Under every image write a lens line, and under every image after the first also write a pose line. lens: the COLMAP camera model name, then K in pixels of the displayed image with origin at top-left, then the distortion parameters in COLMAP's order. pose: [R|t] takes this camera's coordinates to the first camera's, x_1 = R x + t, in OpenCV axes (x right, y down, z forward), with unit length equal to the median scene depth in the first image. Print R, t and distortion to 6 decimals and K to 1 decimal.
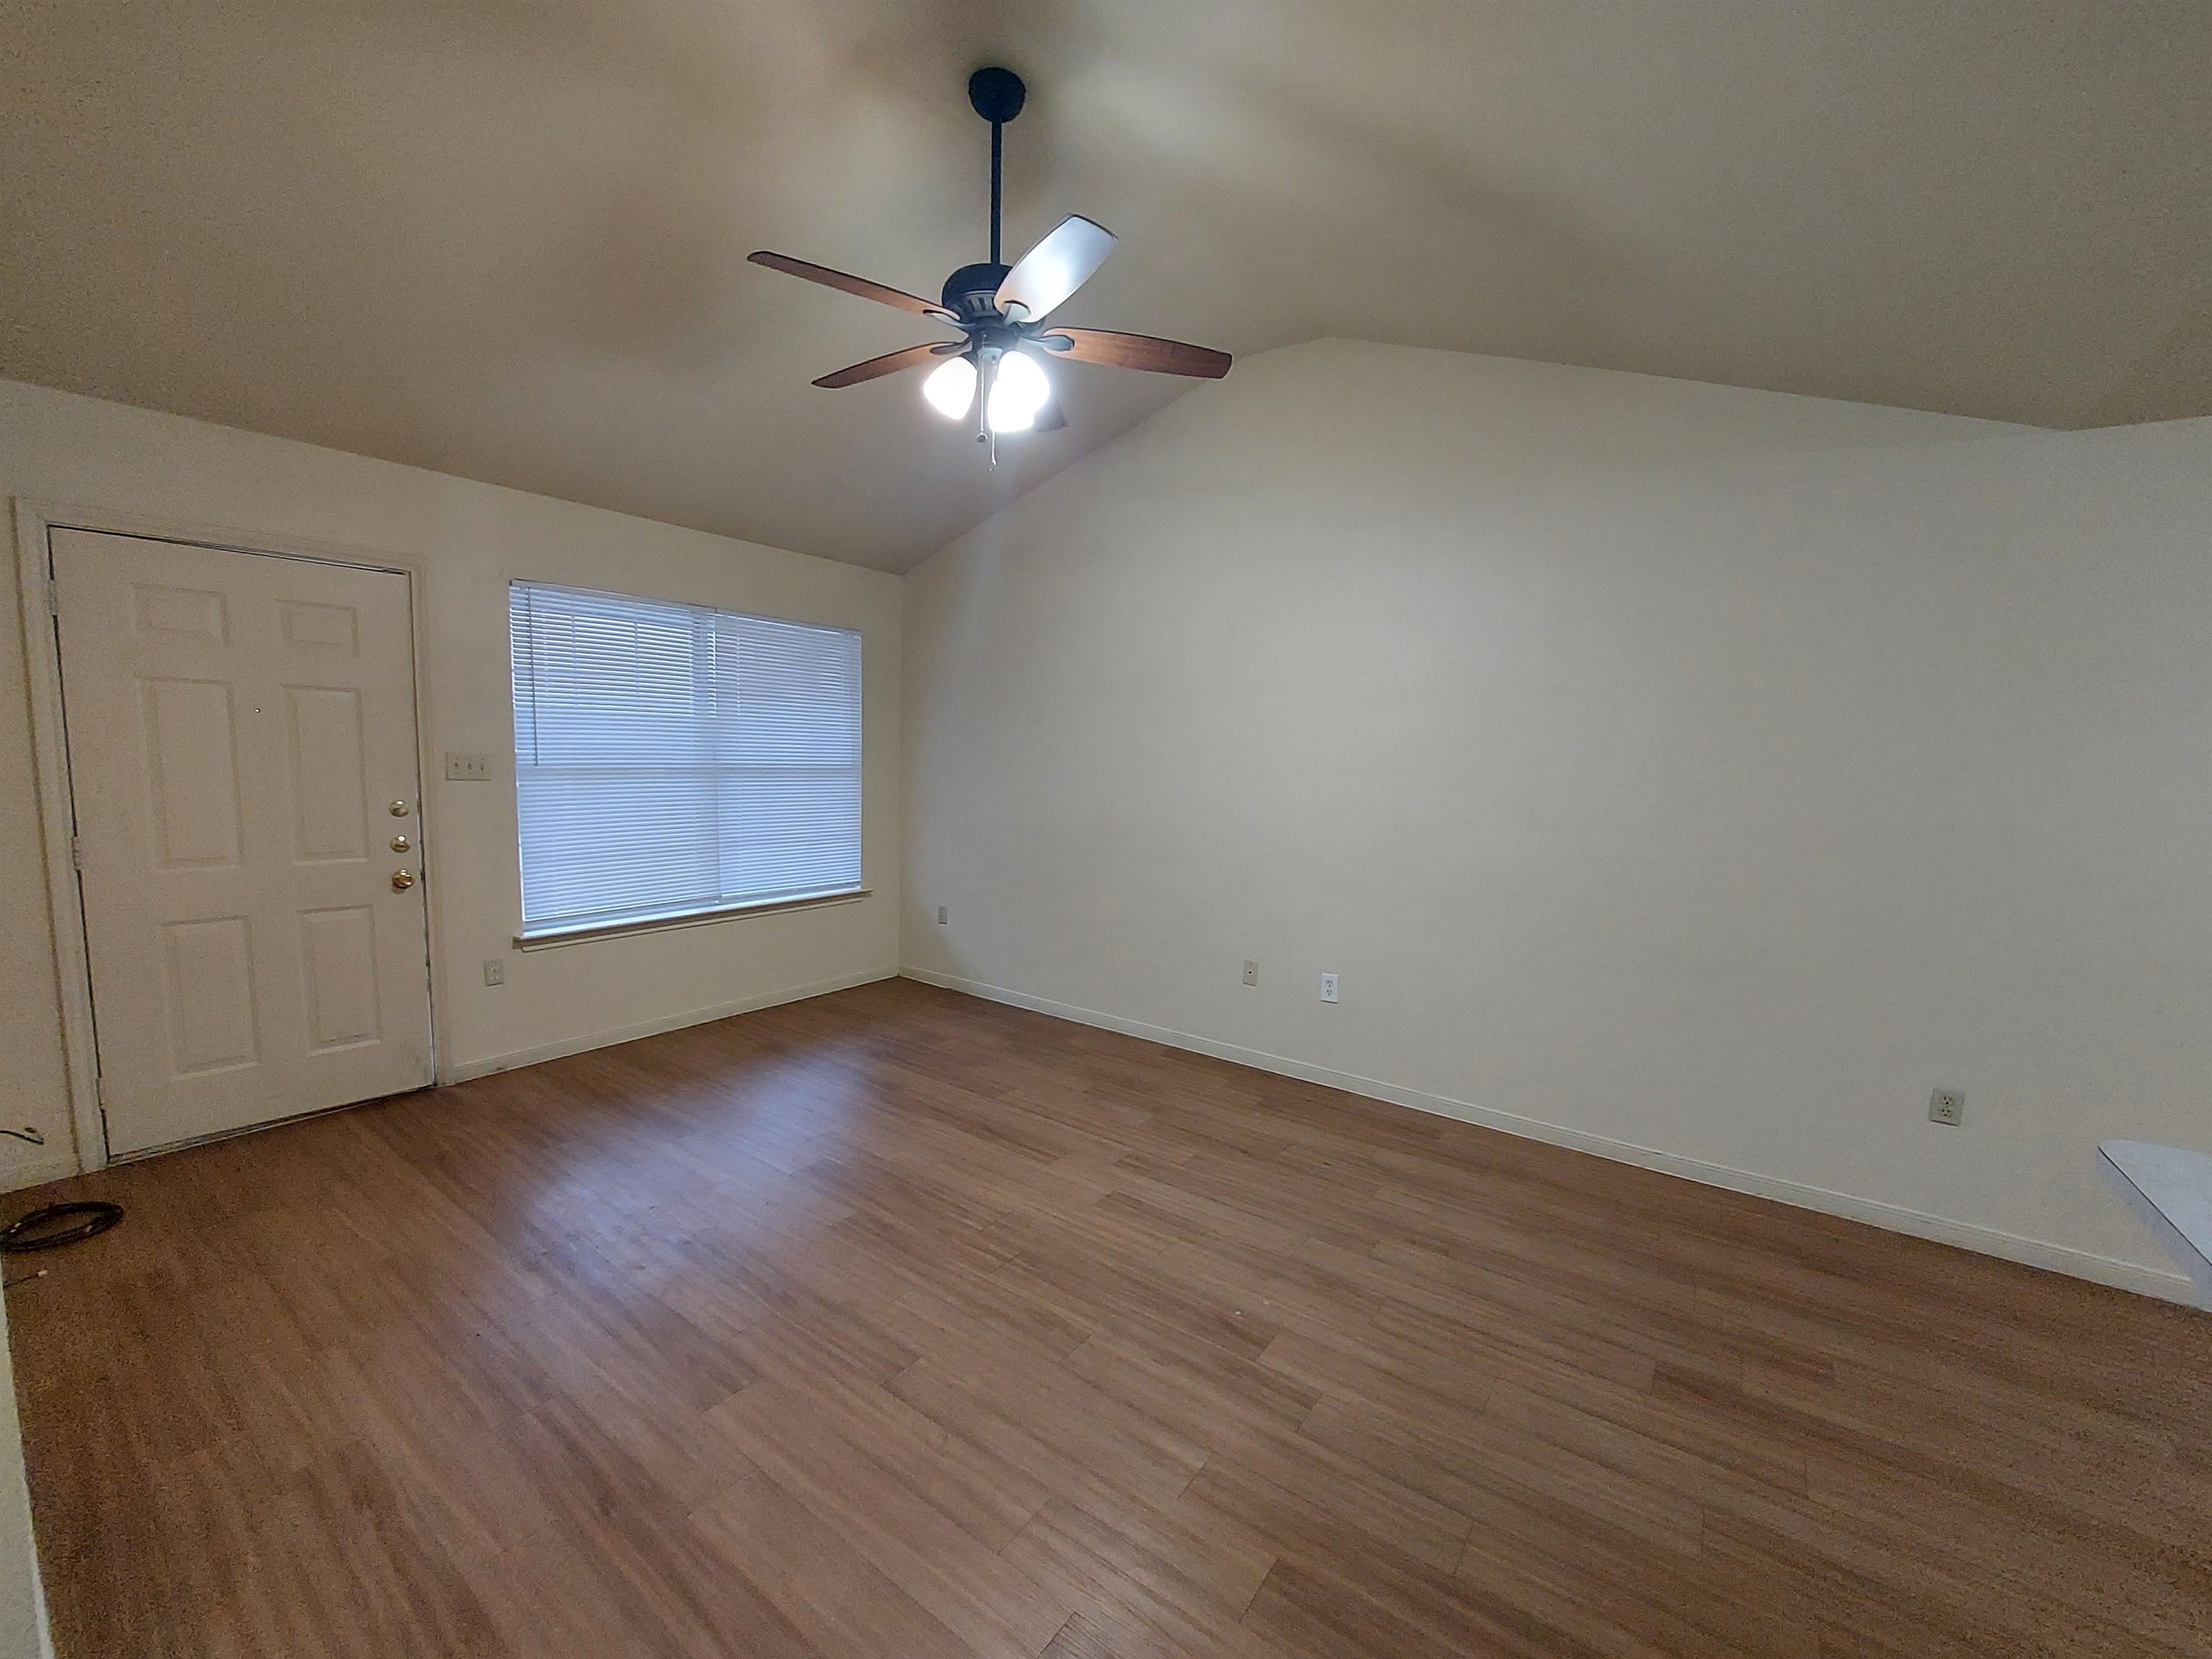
lens RADIAL K [[897.5, 0, 1109.1], [0, 897.5, 833.5], [0, 0, 1]] dist [-0.016997, 0.000111]
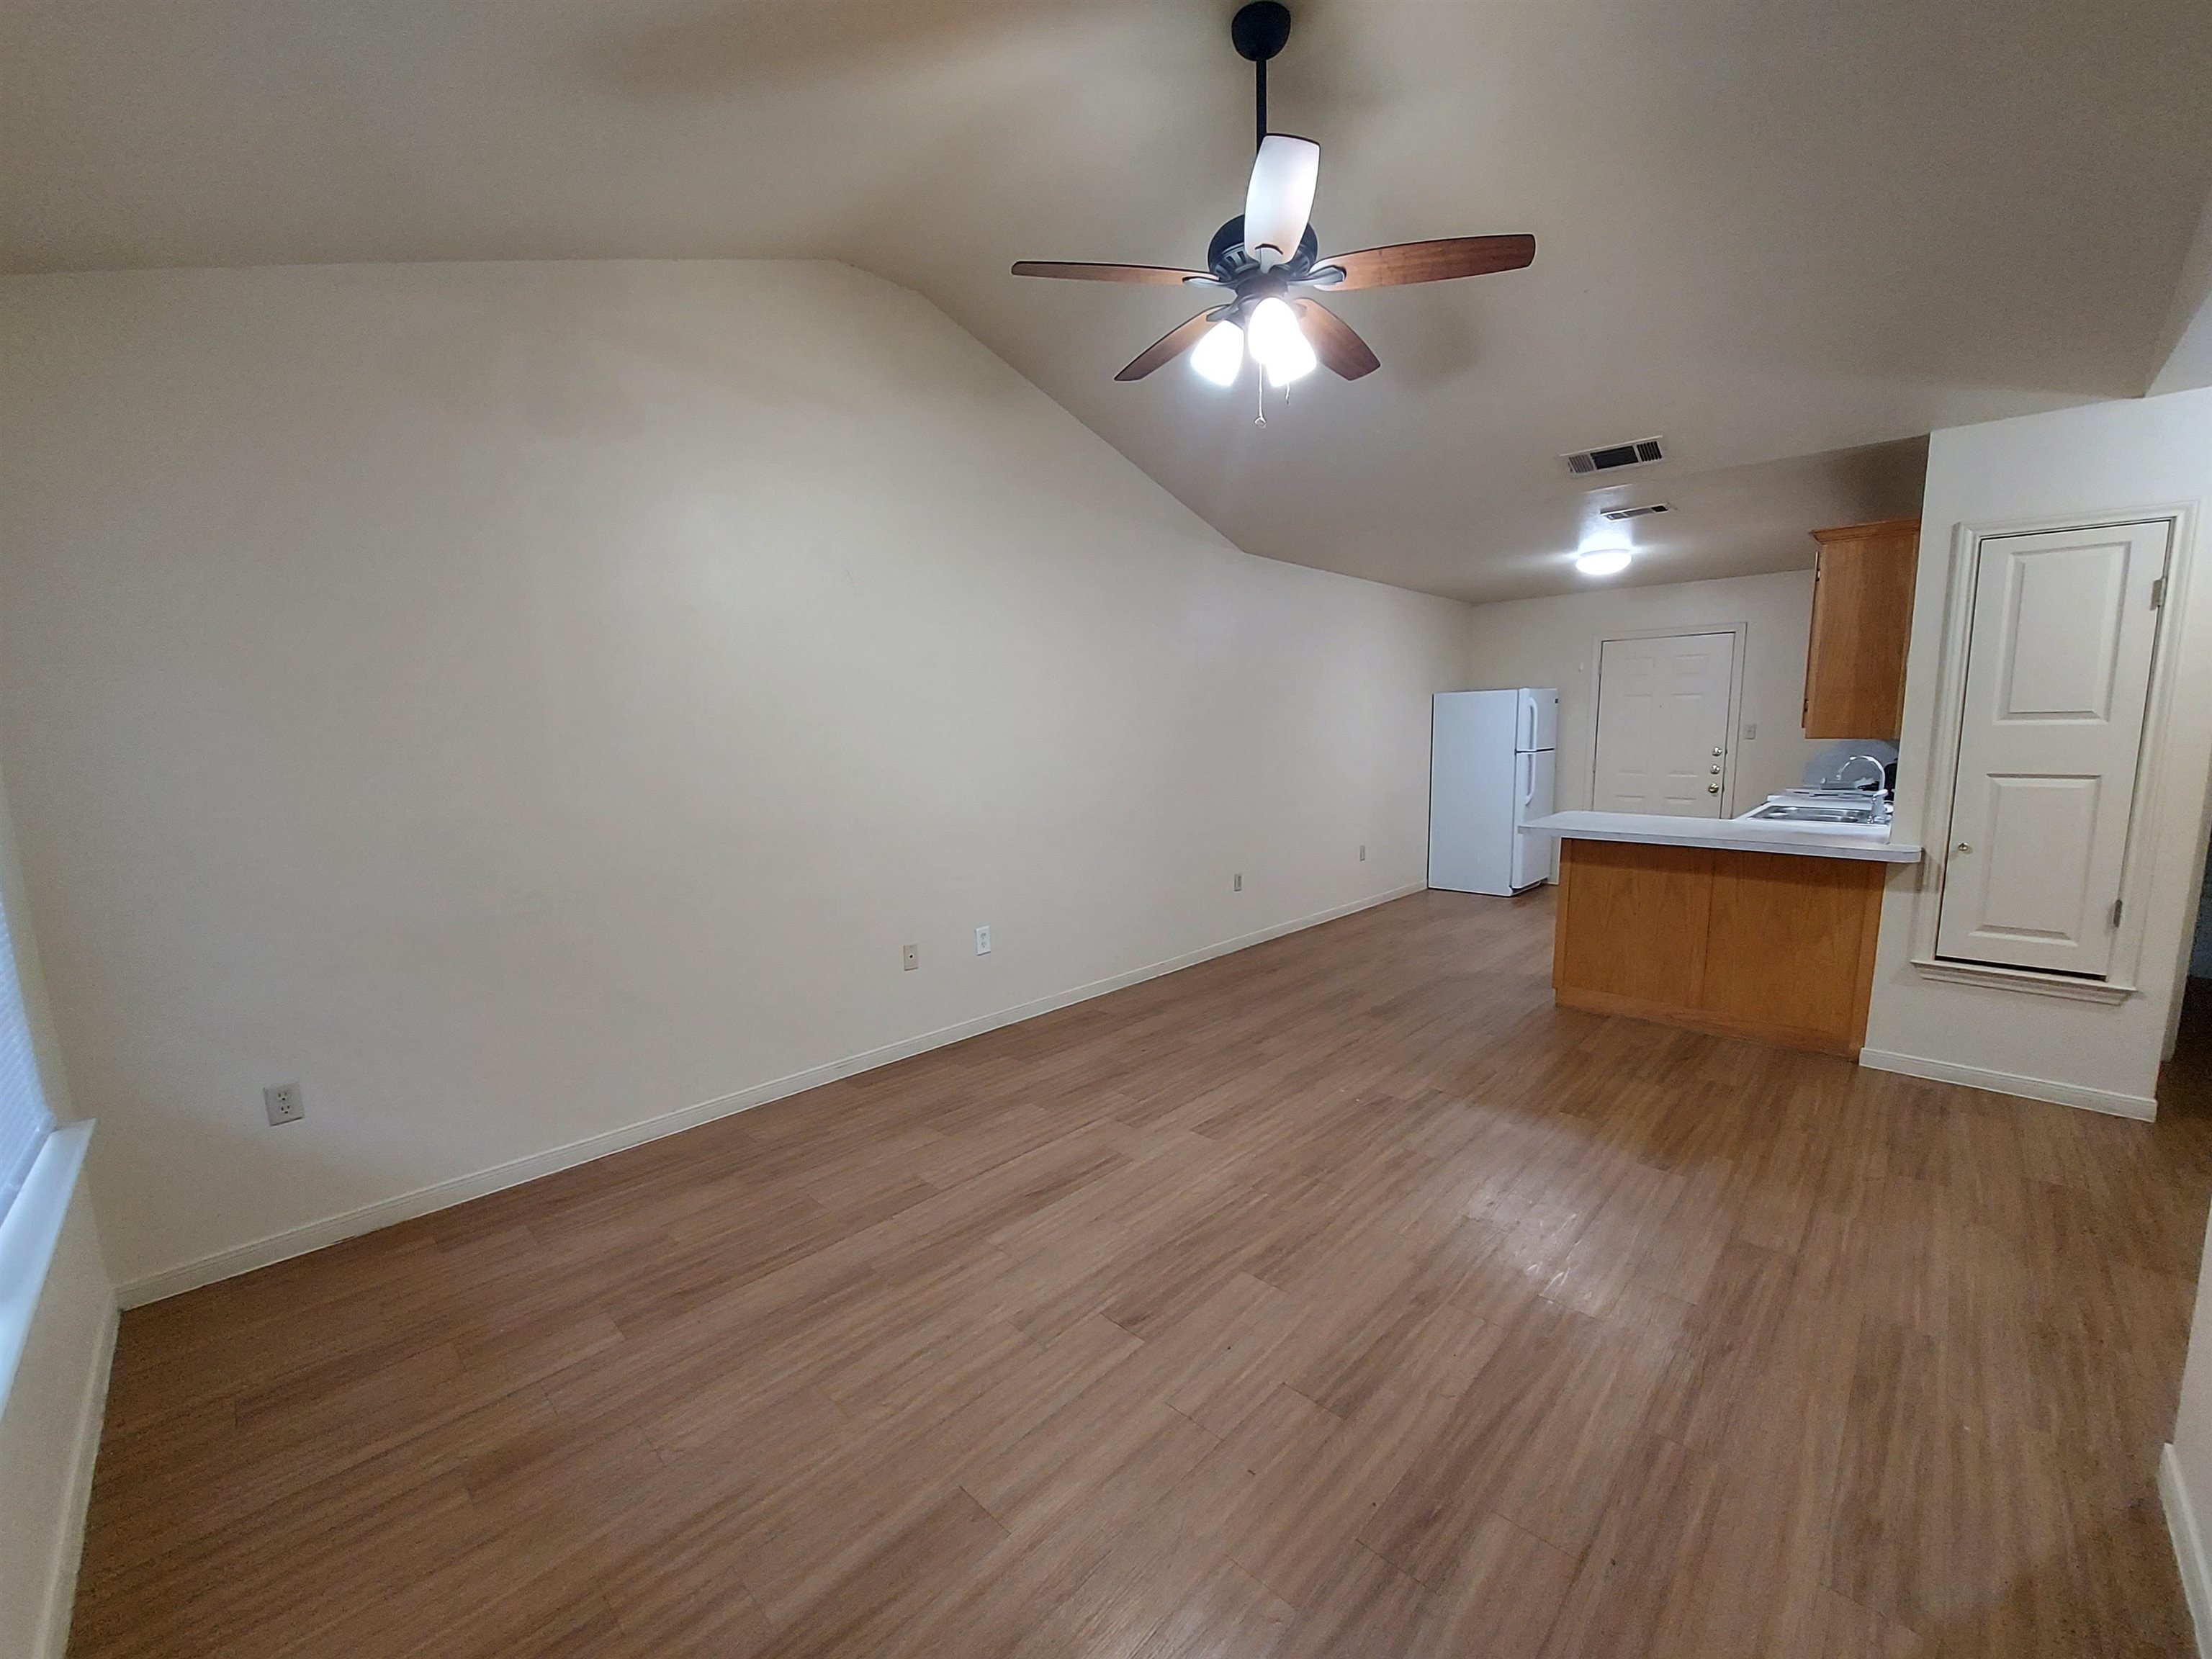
lens RADIAL K [[897.5, 0, 1111.9], [0, 897.5, 828.7], [0, 0, 1]] dist [-0.016997, 0.000111]
pose [[0.122199, -0.144638, 0.981910, -1.136403], [0.114450, 0.984778, 0.130817, -0.118709], [-0.985885, 0.096394, 0.136893, 1.033828]]
